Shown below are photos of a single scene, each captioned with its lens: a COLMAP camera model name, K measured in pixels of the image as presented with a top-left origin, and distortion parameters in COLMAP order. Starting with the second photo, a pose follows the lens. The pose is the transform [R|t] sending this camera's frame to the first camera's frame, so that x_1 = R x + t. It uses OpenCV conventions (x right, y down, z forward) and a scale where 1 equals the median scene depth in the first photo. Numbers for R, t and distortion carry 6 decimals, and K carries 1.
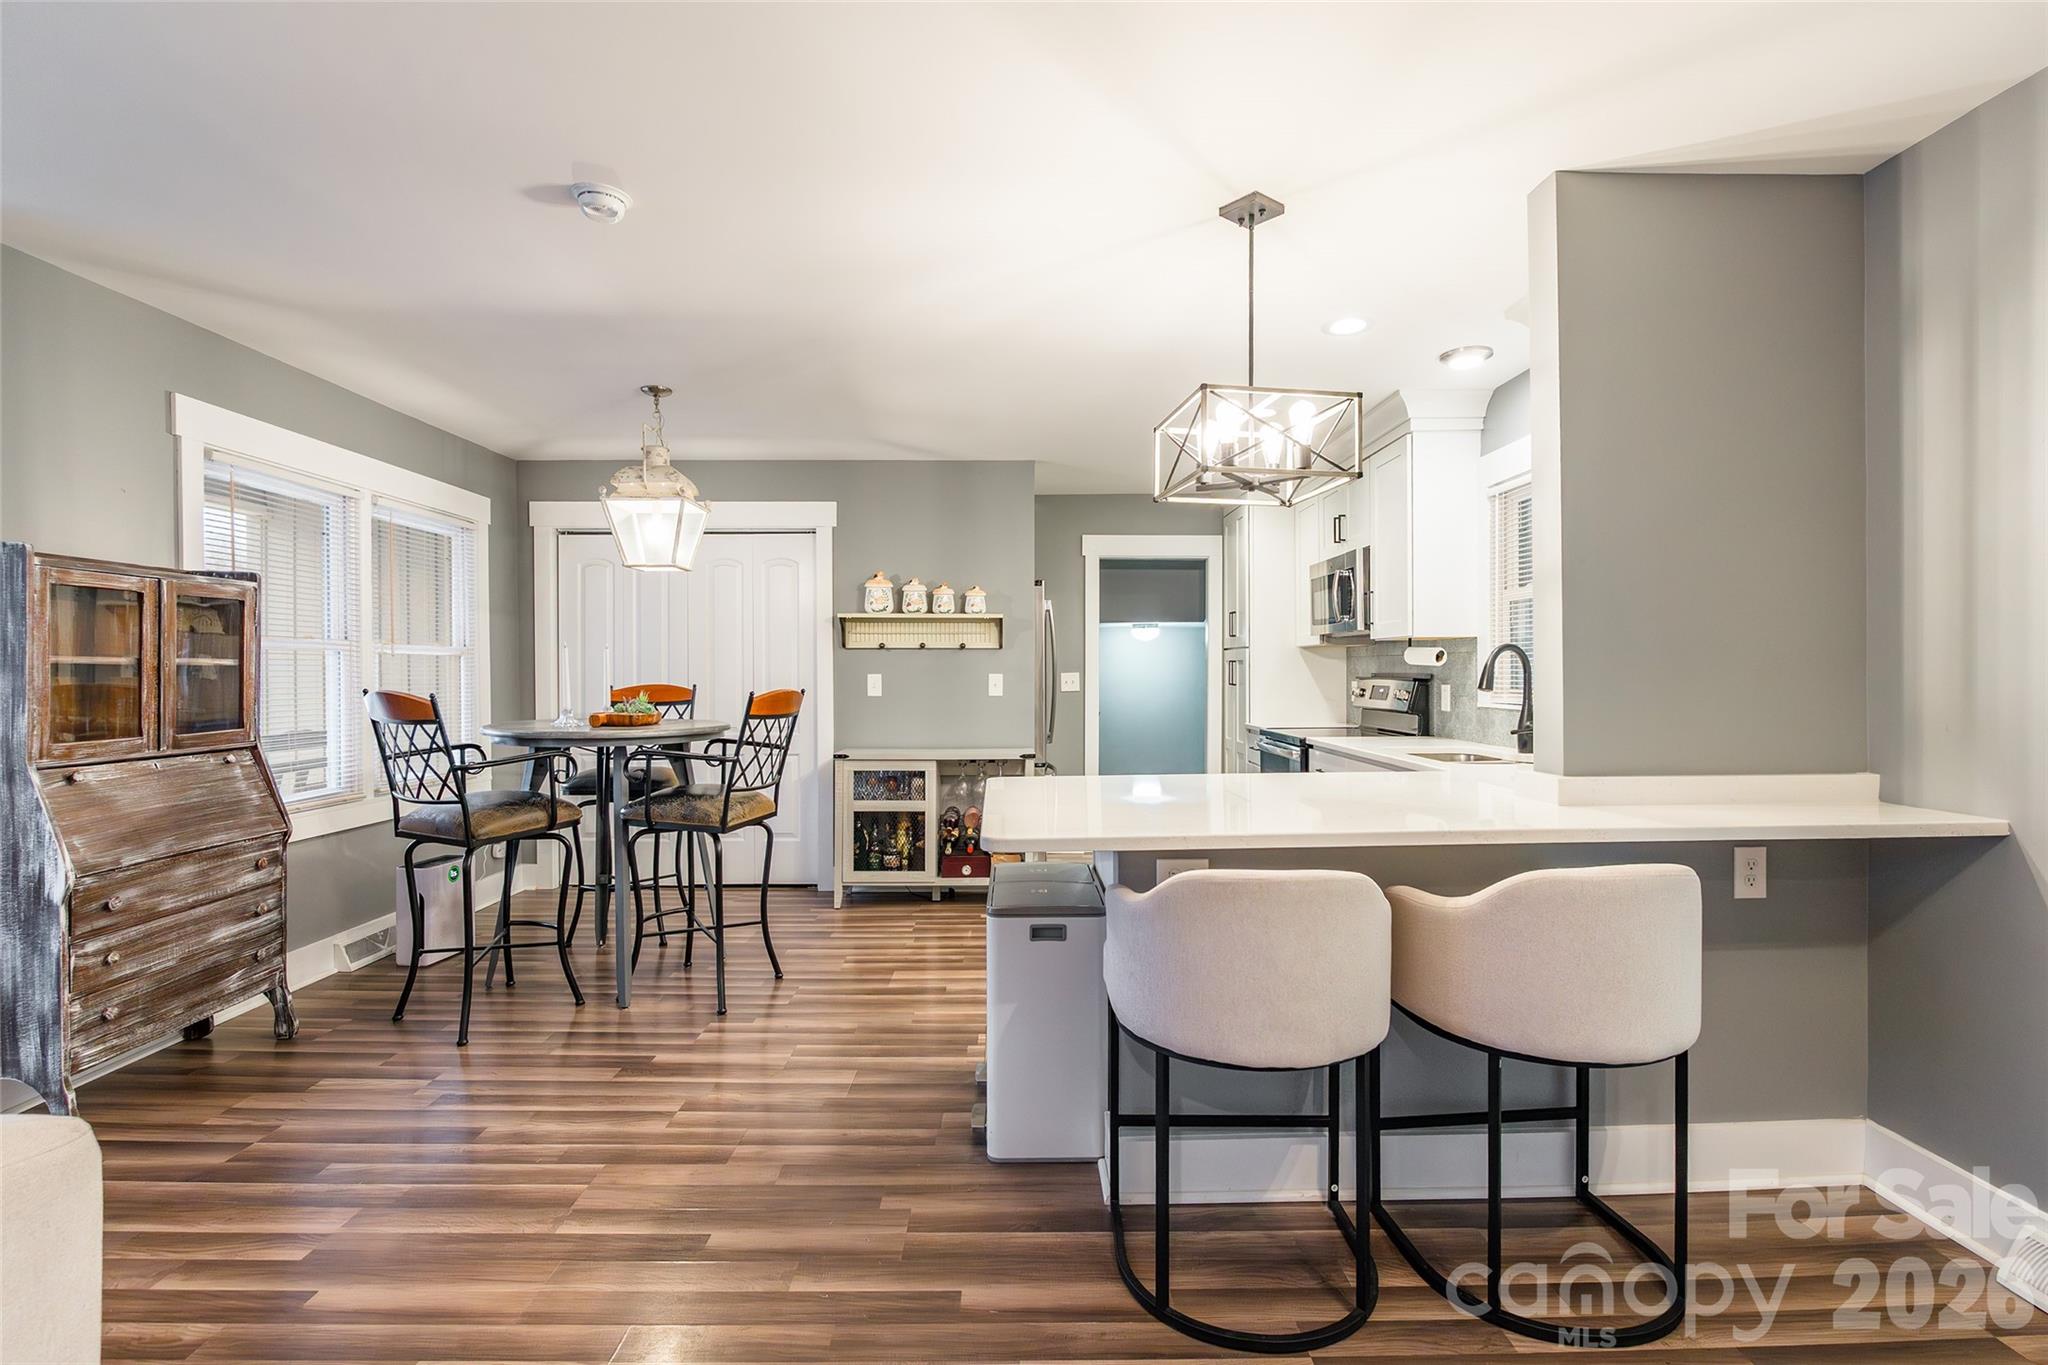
lens RADIAL K [[959.9, 0, 1033.5], [0, 959.9, 657.7], [0, 0, 1]] dist [-0.002657, -0.000233]
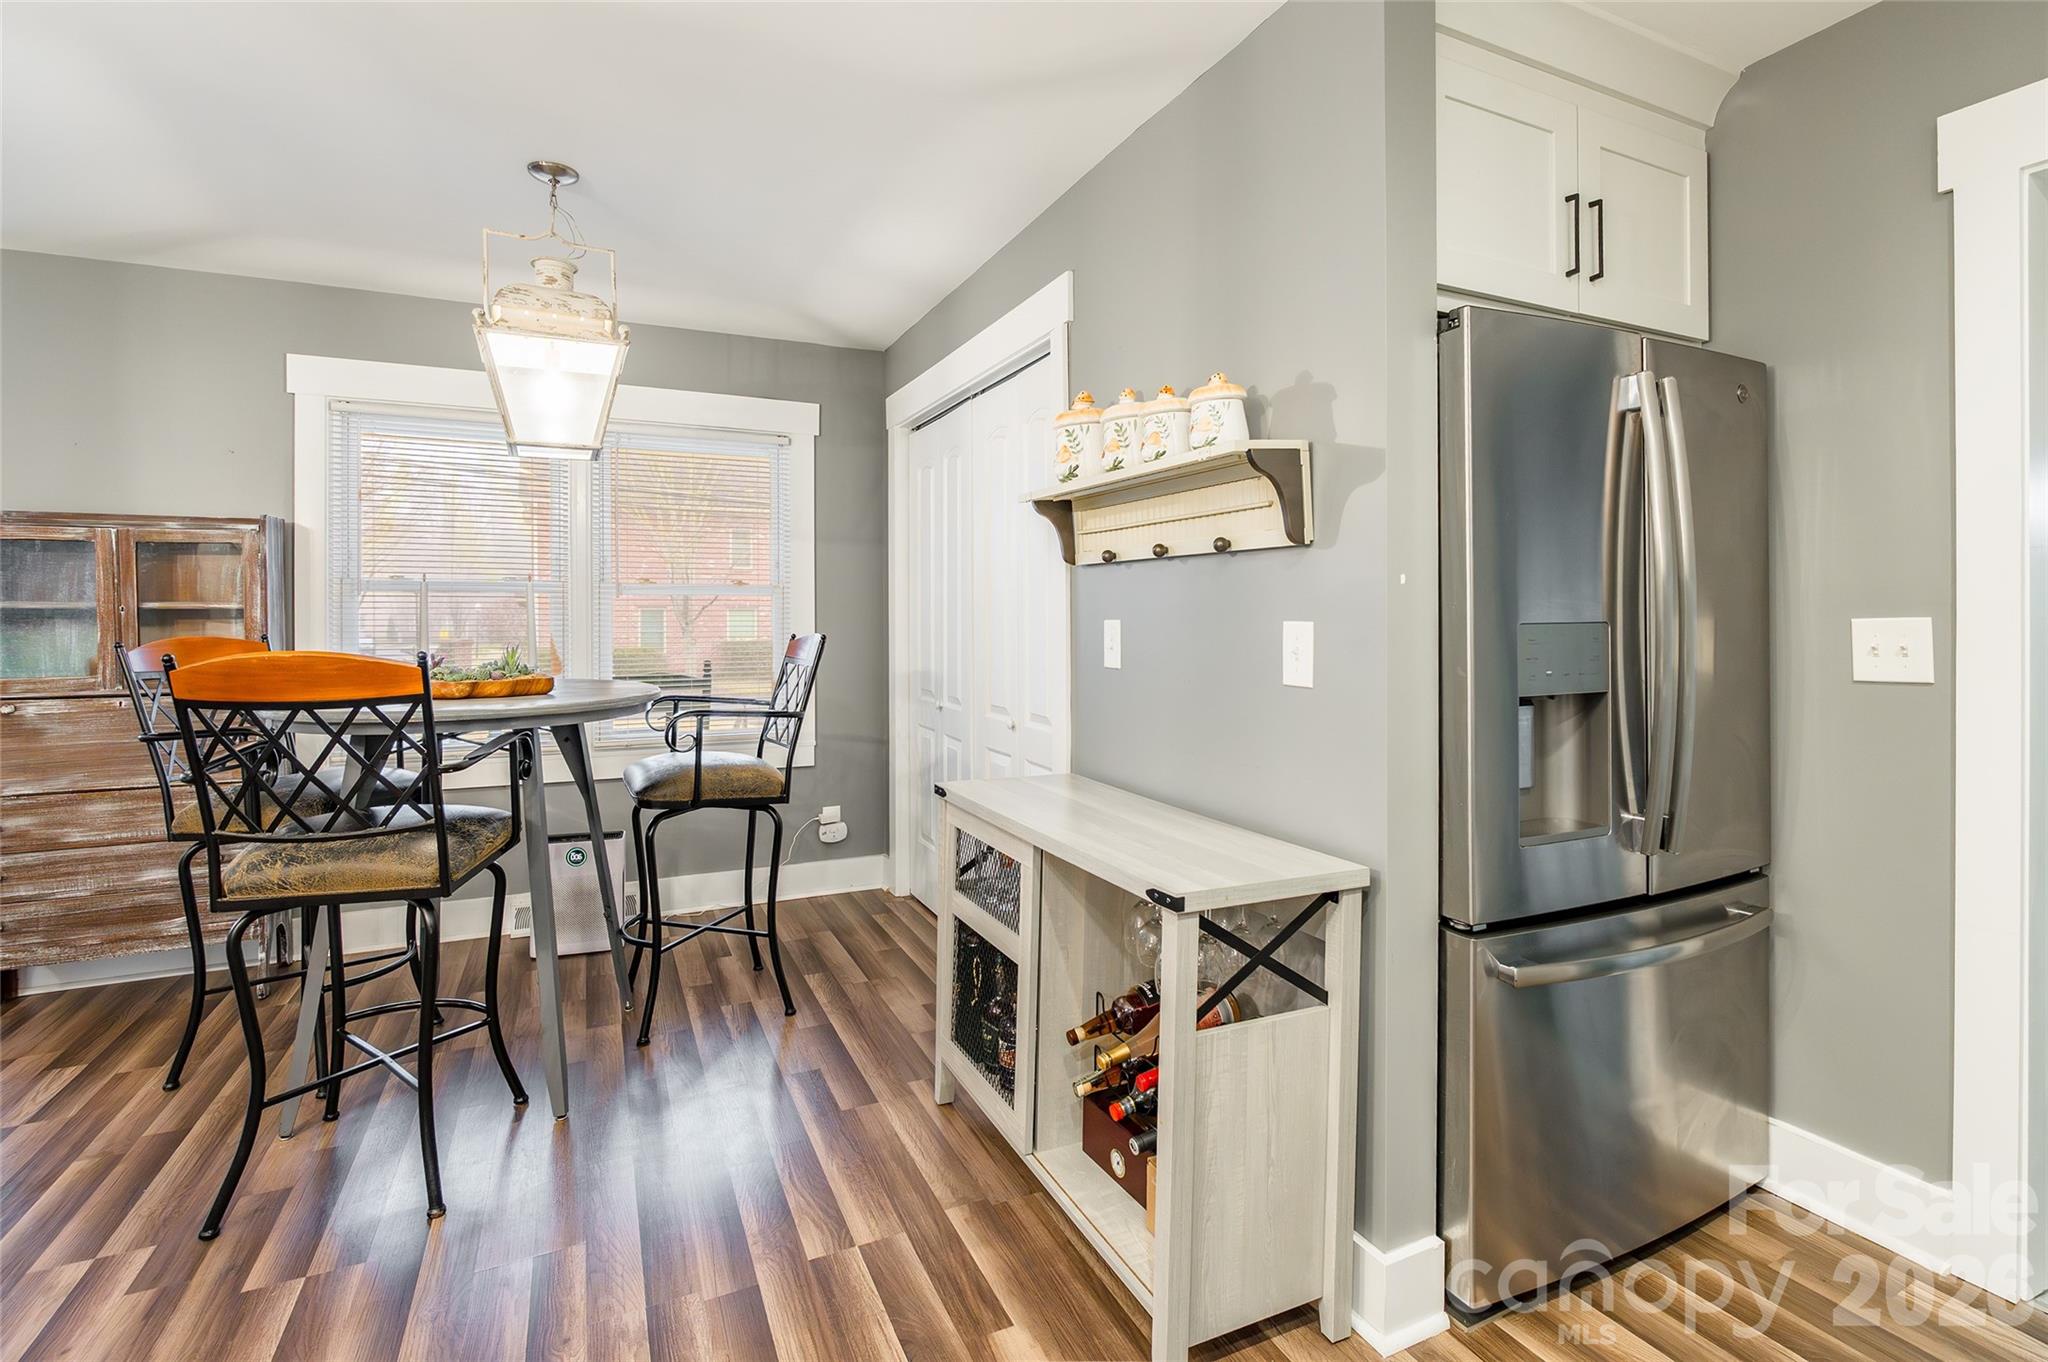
lens RADIAL K [[927.8, 0, 1020.0], [0, 927.8, 616.8], [0, 0, 1]] dist [-0.003744, -0.000702]
pose [[0.396975, 0.003974, -0.917821, 0.333870], [0.014434, 0.999840, 0.010572, 0.015737], [0.917716, -0.017445, 0.396854, 1.195153]]
